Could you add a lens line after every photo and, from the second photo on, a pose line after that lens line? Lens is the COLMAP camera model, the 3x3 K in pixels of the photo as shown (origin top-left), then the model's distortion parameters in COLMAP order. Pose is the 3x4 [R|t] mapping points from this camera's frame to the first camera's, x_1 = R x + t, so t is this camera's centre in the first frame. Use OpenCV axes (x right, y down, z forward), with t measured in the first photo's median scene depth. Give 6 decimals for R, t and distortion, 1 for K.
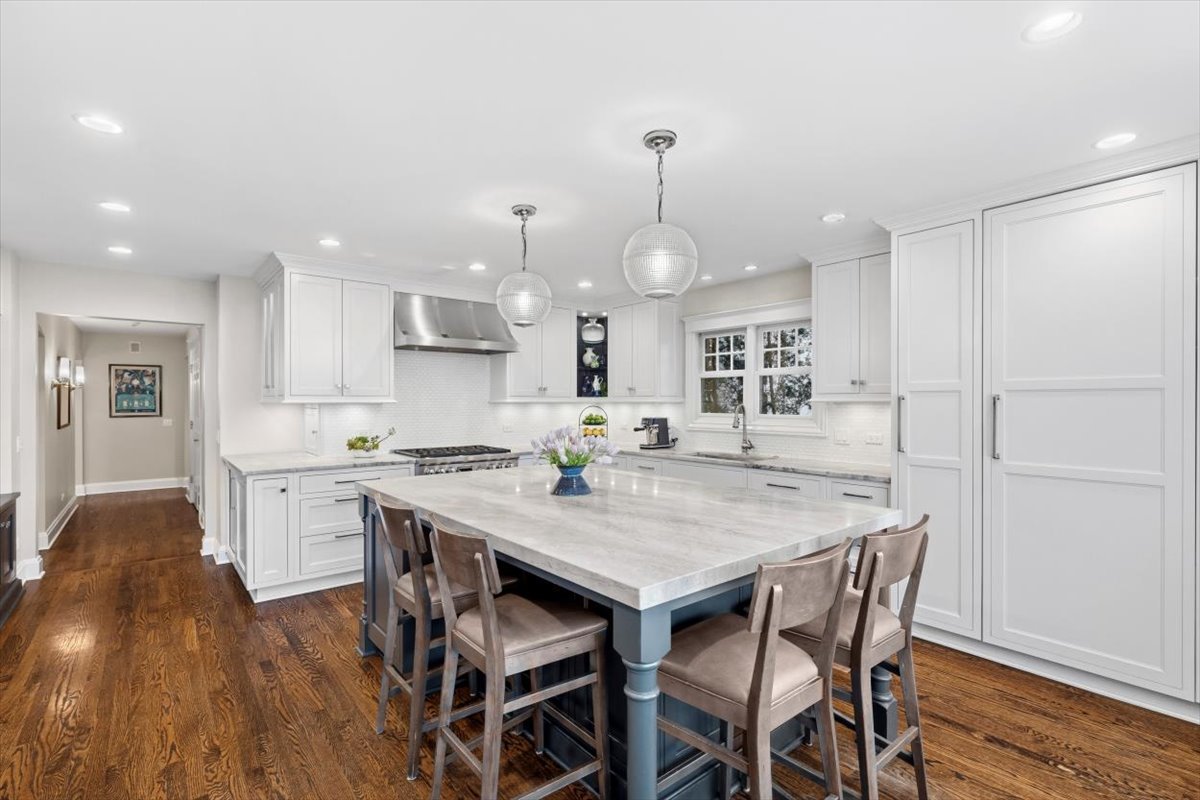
lens RADIAL K [[566.2, 0, 601.0], [0, 566.2, 404.4], [0, 0, 1]] dist [0.001962, -0.001596]
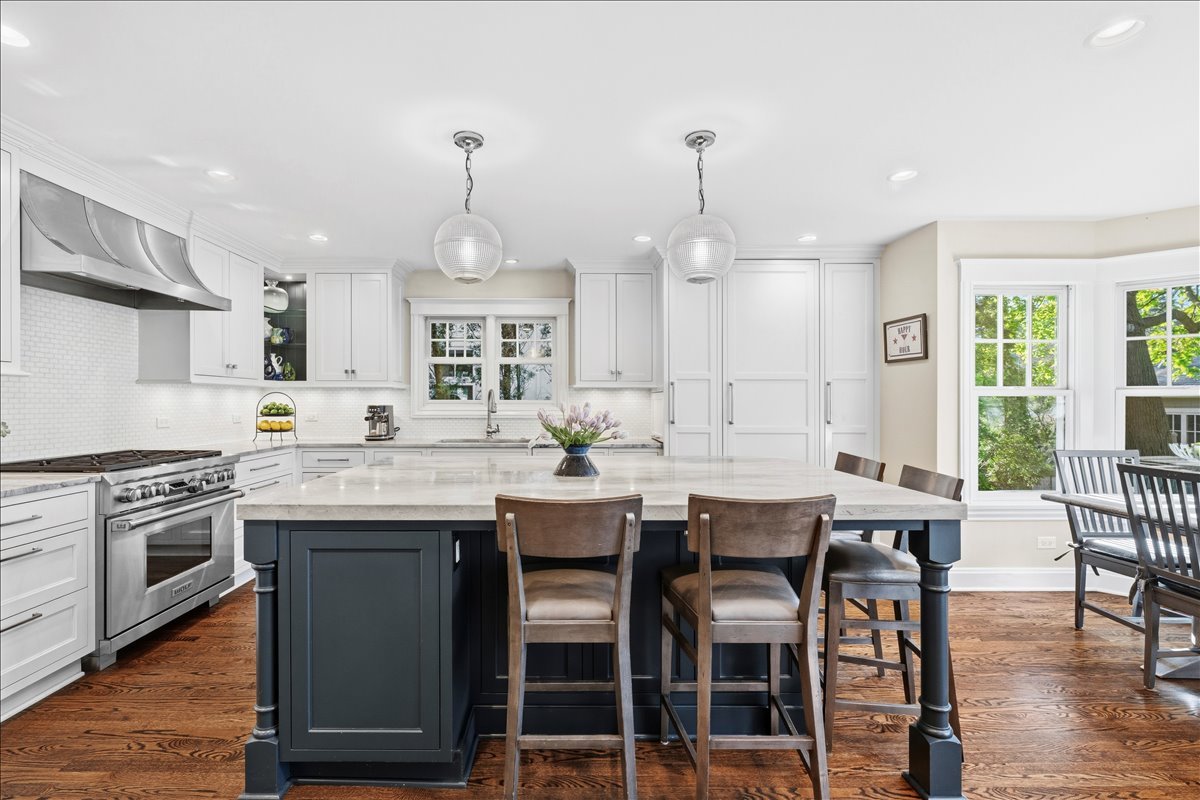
lens RADIAL K [[536.7, 0, 574.7], [0, 536.7, 403.3], [0, 0, 1]] dist [0.002659, 0.000361]
pose [[0.622860, -0.001230, 0.782332, -0.381270], [0.001660, 0.999999, 0.000251, 0.021291], [-0.782331, 0.001143, 0.622862, 0.236252]]
